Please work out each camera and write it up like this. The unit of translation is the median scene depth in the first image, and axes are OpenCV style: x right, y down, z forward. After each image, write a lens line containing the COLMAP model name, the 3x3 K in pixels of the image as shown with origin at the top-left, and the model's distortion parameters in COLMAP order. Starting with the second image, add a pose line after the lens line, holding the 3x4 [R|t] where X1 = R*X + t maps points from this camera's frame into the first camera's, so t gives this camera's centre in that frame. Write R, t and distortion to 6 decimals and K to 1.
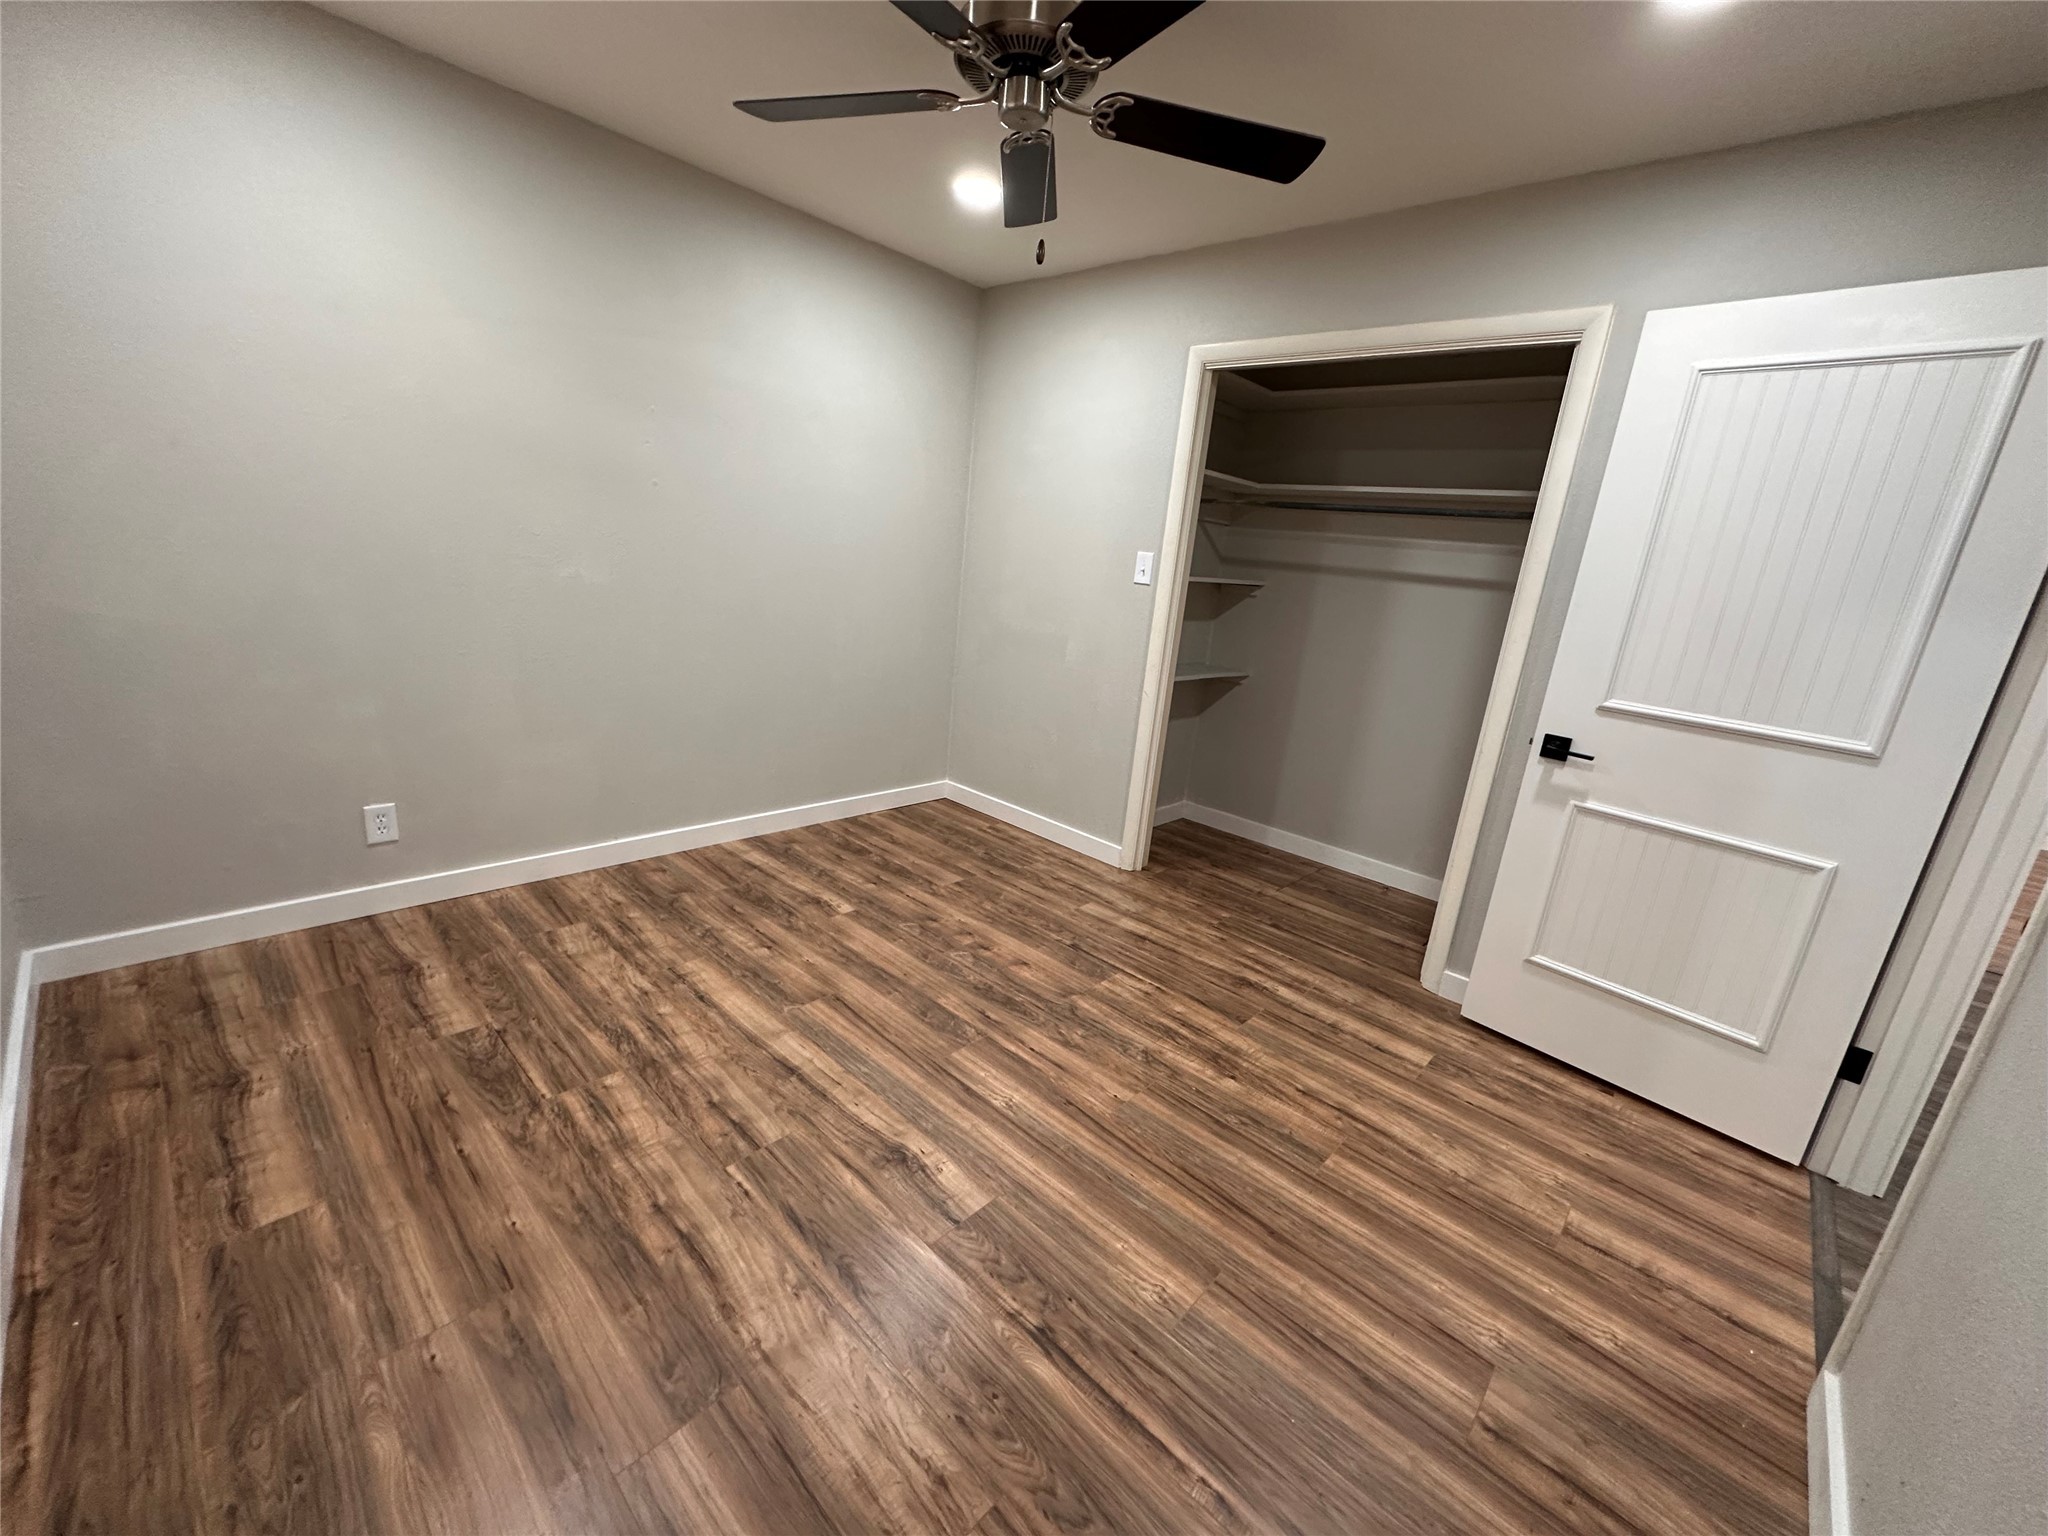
lens RADIAL K [[818.6, 0, 1024.5], [0, 818.6, 765.7], [0, 0, 1]] dist [-0.003086, 0.001231]
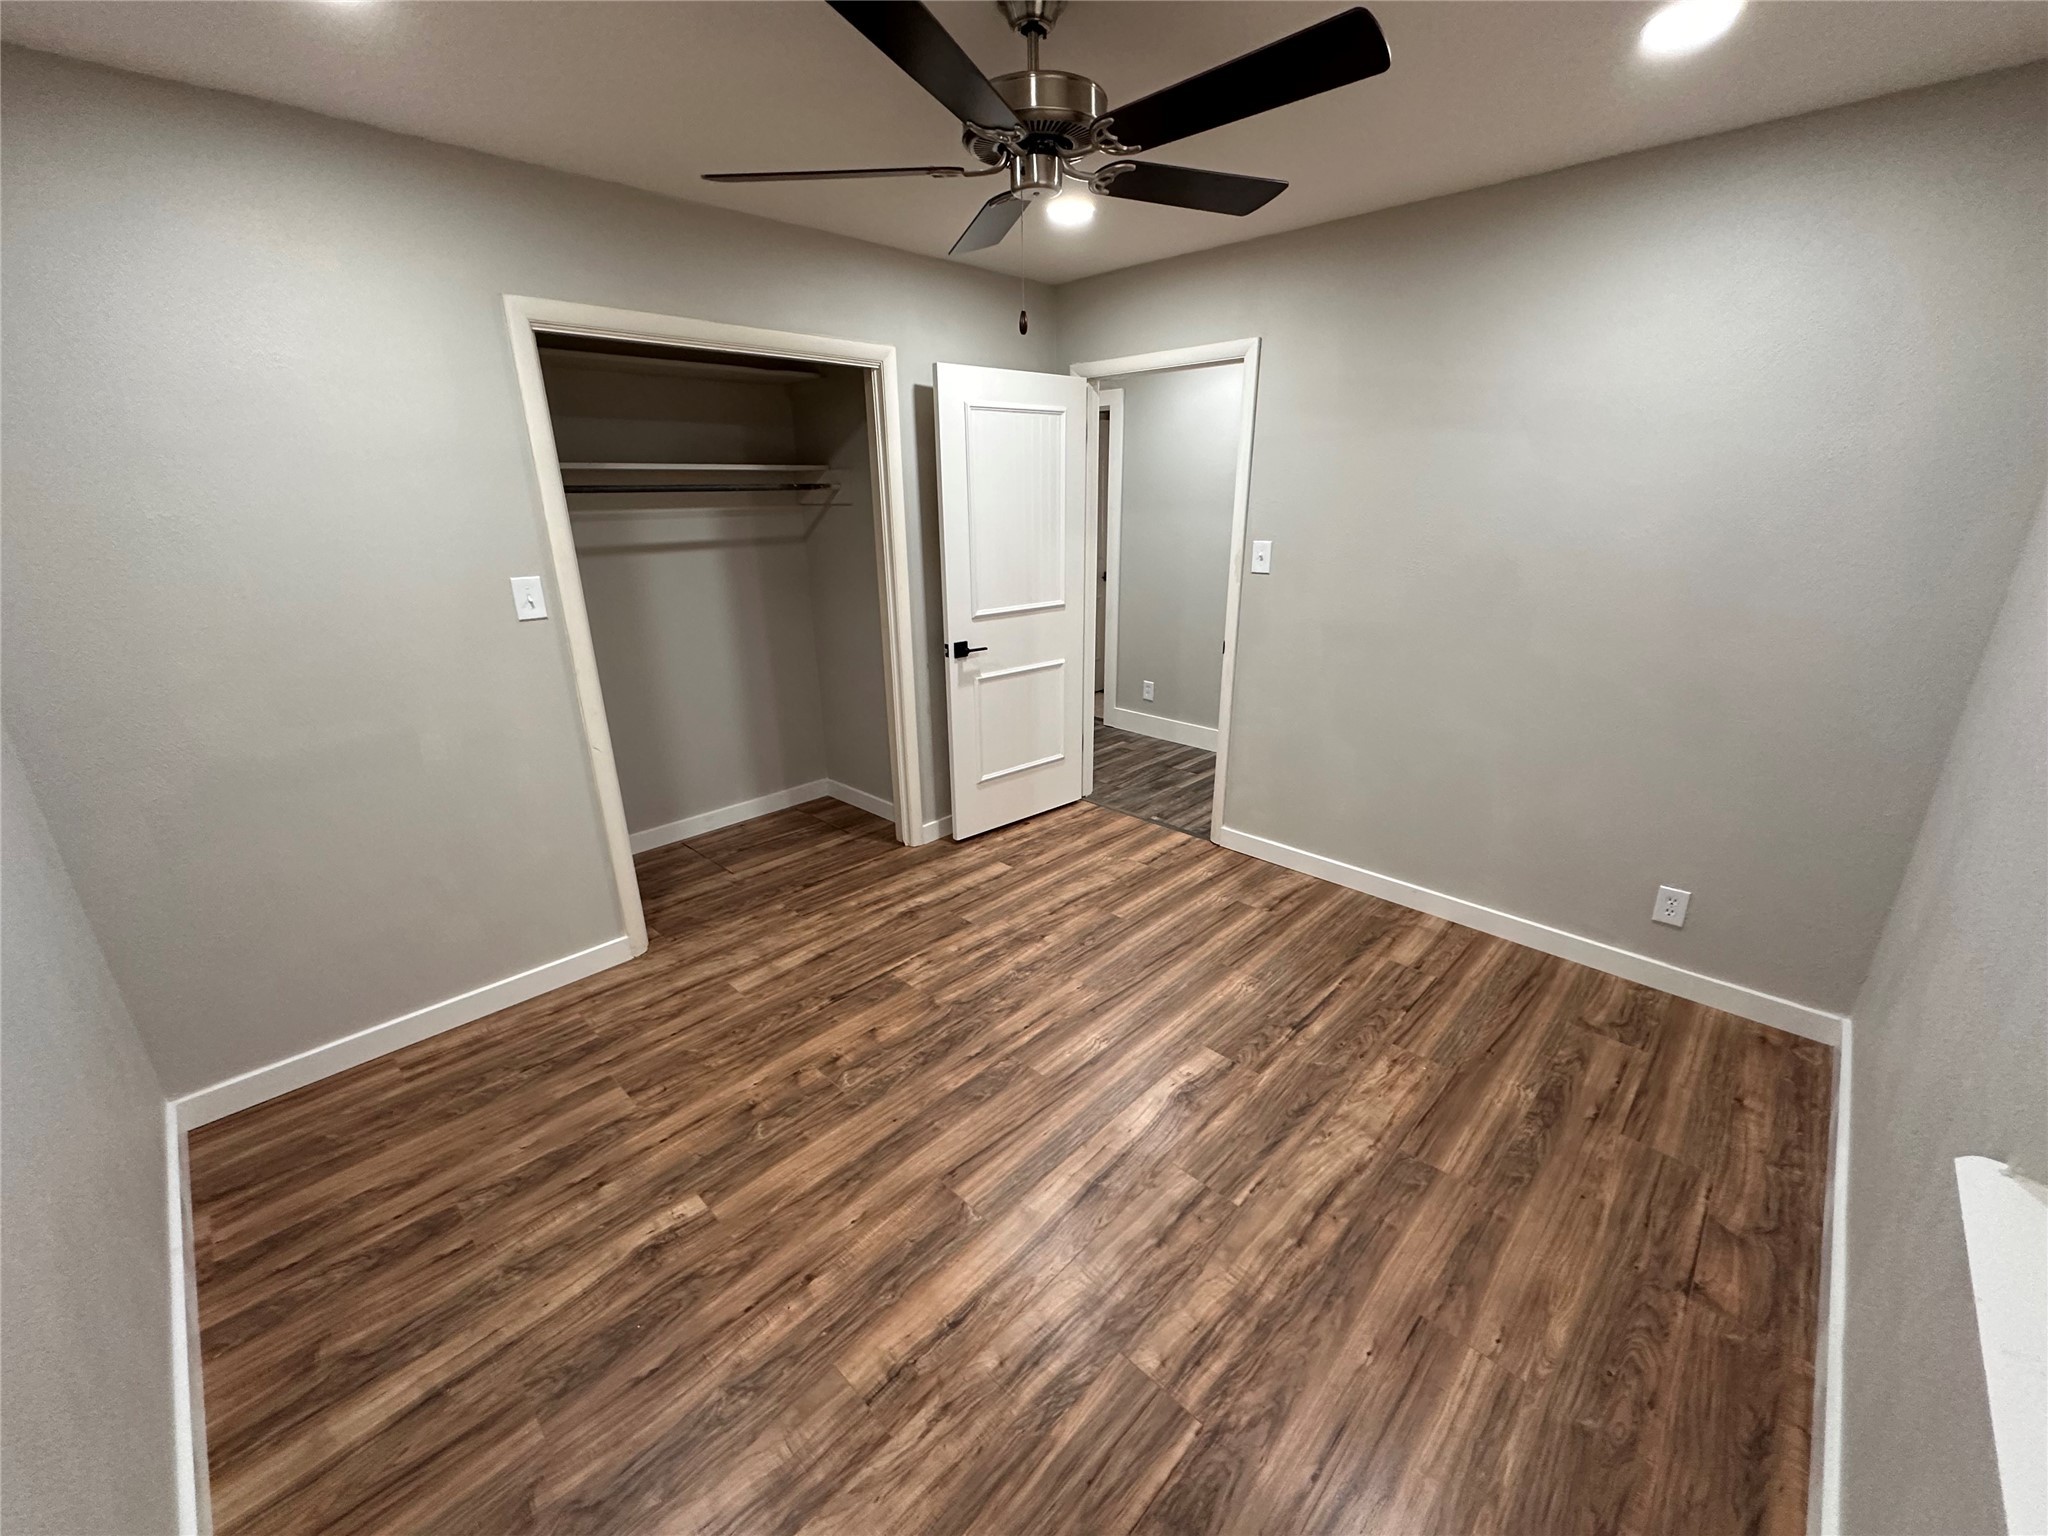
lens RADIAL K [[818.6, 0, 1023.1], [0, 818.6, 768.6], [0, 0, 1]] dist [-0.003086, 0.001231]
pose [[0.020450, -0.415078, 0.909556, -0.889511], [0.270452, 0.878126, 0.394653, -0.425076], [-0.962516, 0.237920, 0.130217, 0.783673]]
